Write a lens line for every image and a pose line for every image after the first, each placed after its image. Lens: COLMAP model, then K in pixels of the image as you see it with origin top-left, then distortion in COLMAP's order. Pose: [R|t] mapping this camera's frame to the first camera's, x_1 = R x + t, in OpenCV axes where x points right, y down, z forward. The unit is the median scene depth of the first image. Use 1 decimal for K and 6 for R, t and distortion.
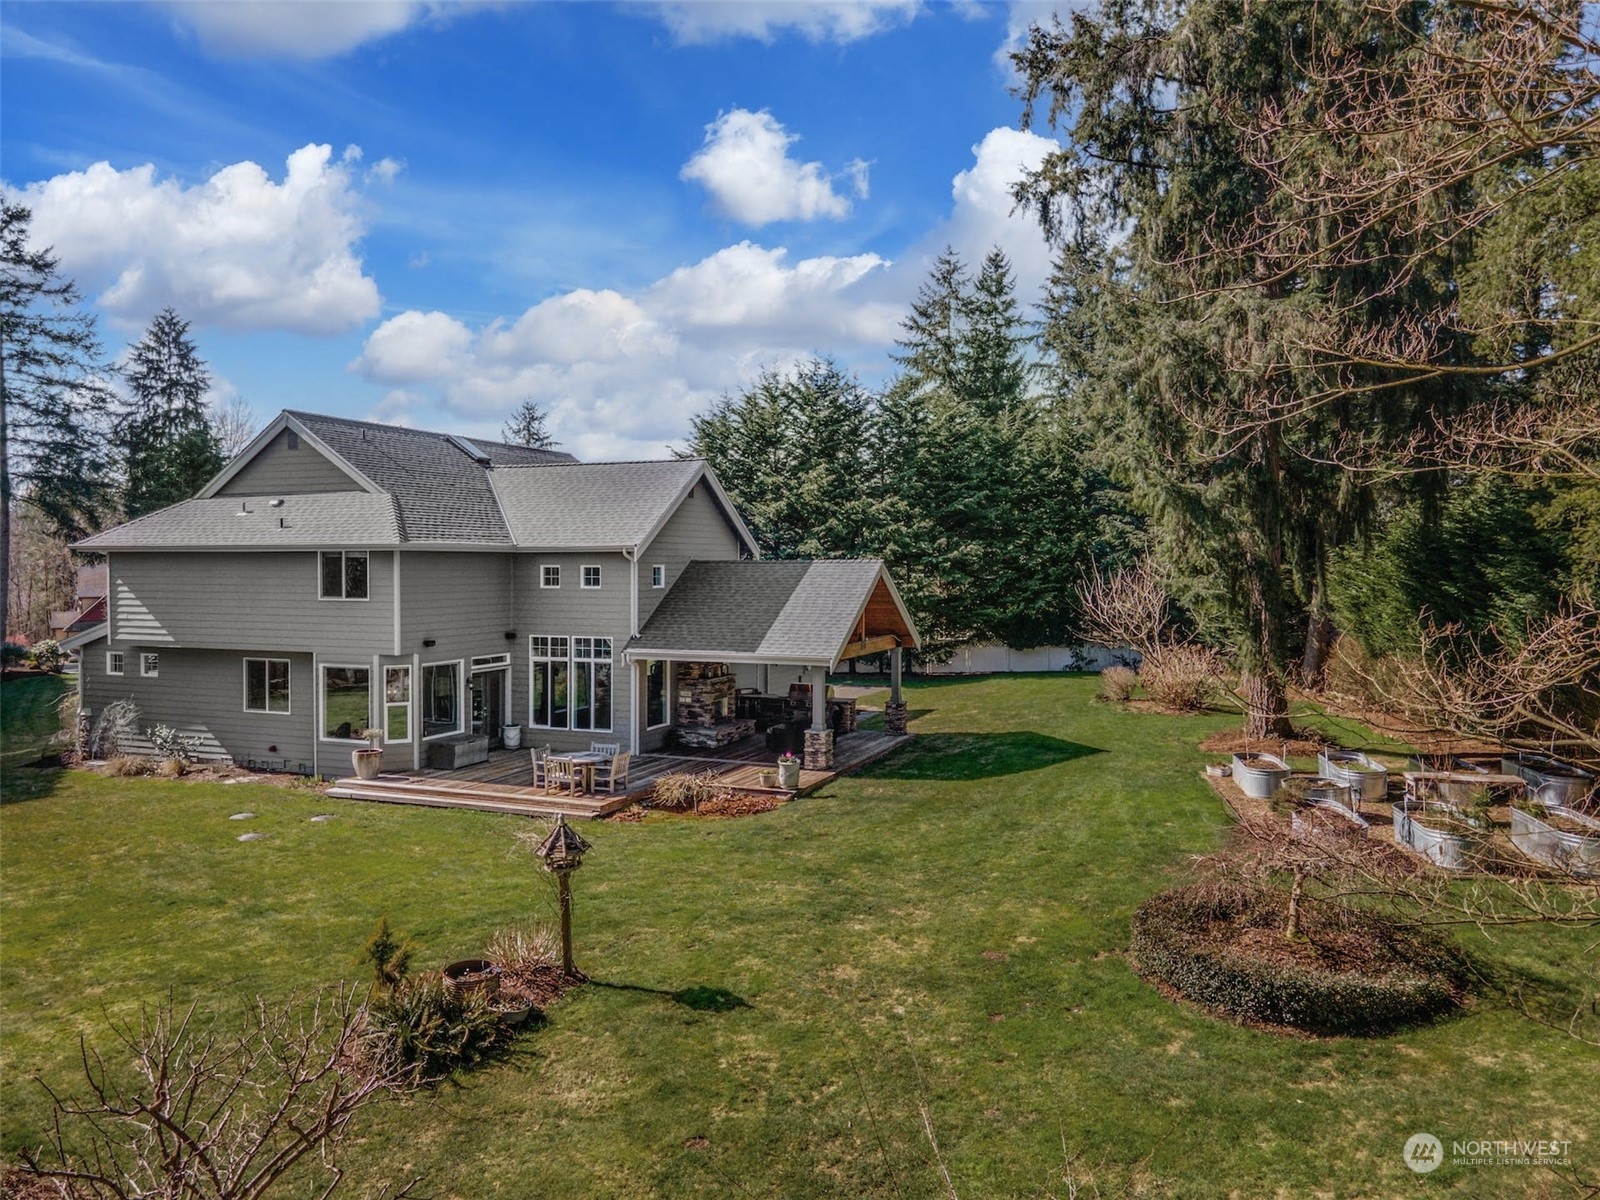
lens RADIAL K [[1101.9, 0, 802.5], [0, 1101.9, 591.8], [0, 0, 1]] dist [-0.004139, -0.005947]
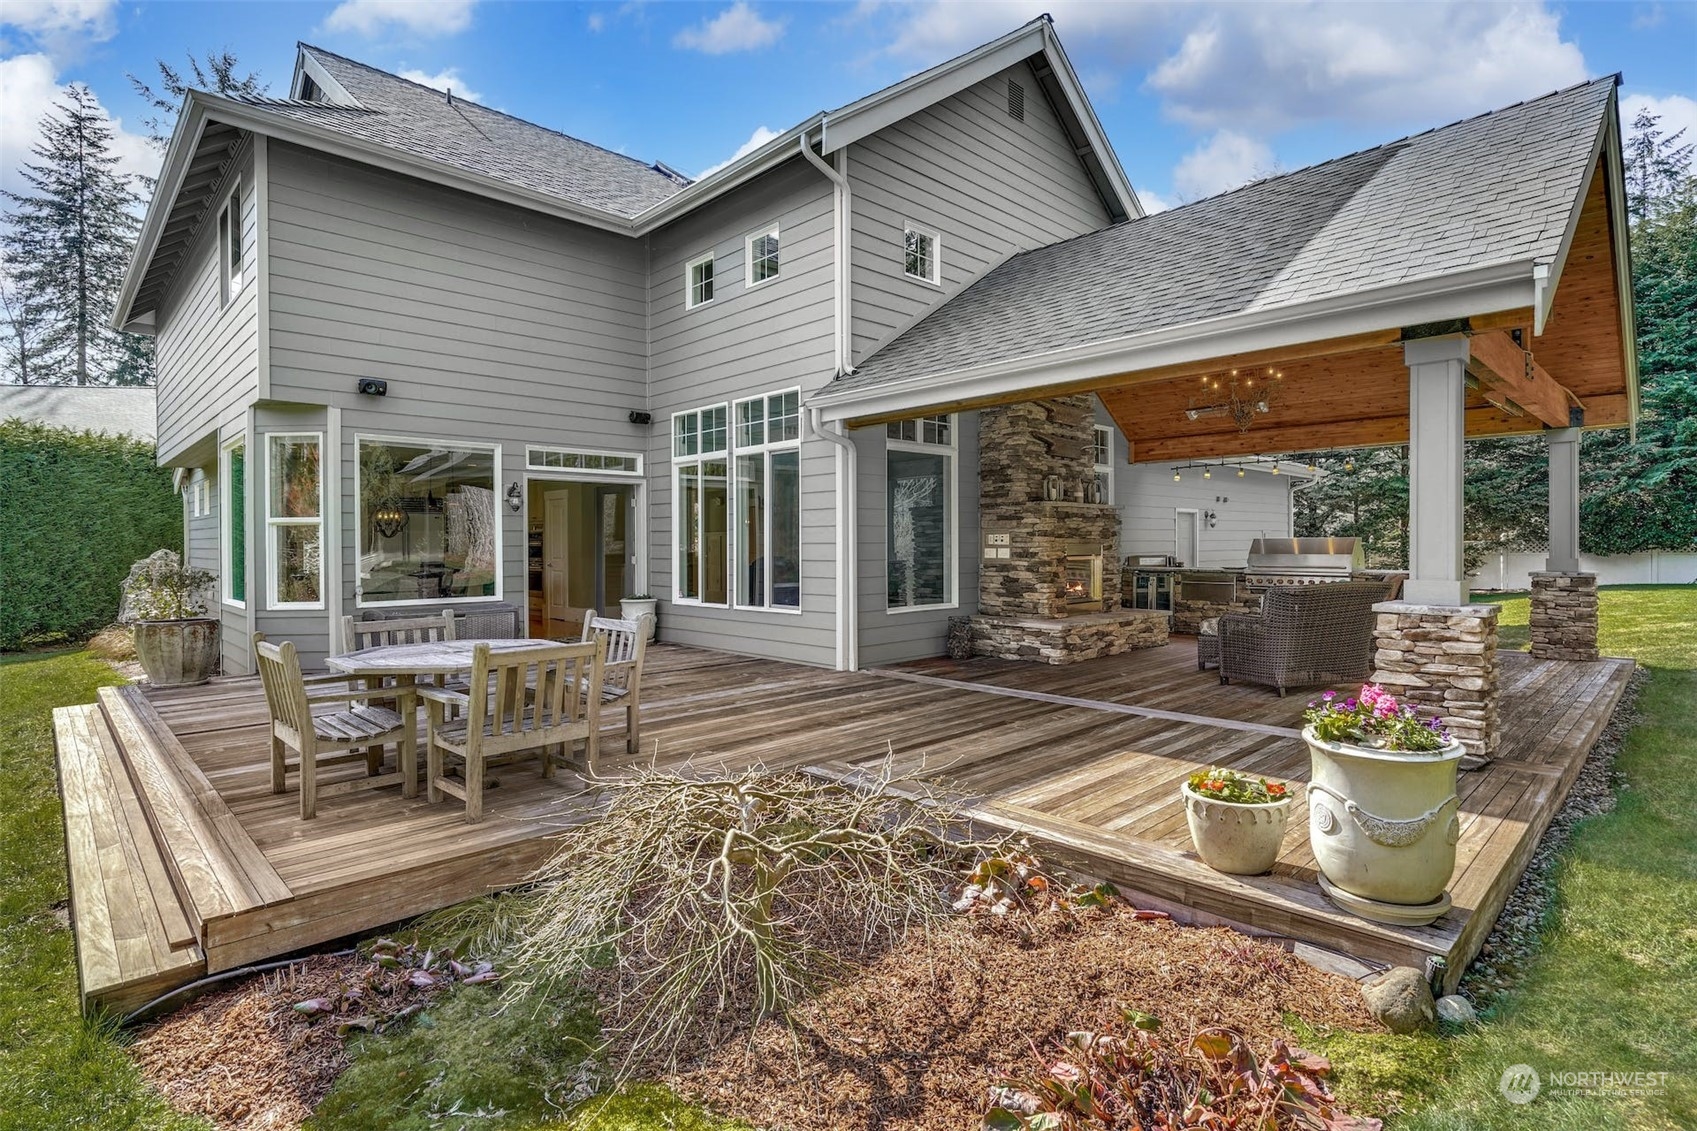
lens RADIAL K [[840.3, 0, 838.9], [0, 840.3, 552.8], [0, 0, 1]] dist [0.000375, 0.000119]
pose [[0.911685, -0.000995, -0.410888, -0.027575], [-0.002194, 0.999971, -0.007289, 0.104192], [0.410883, 0.007547, 0.911657, 0.695532]]
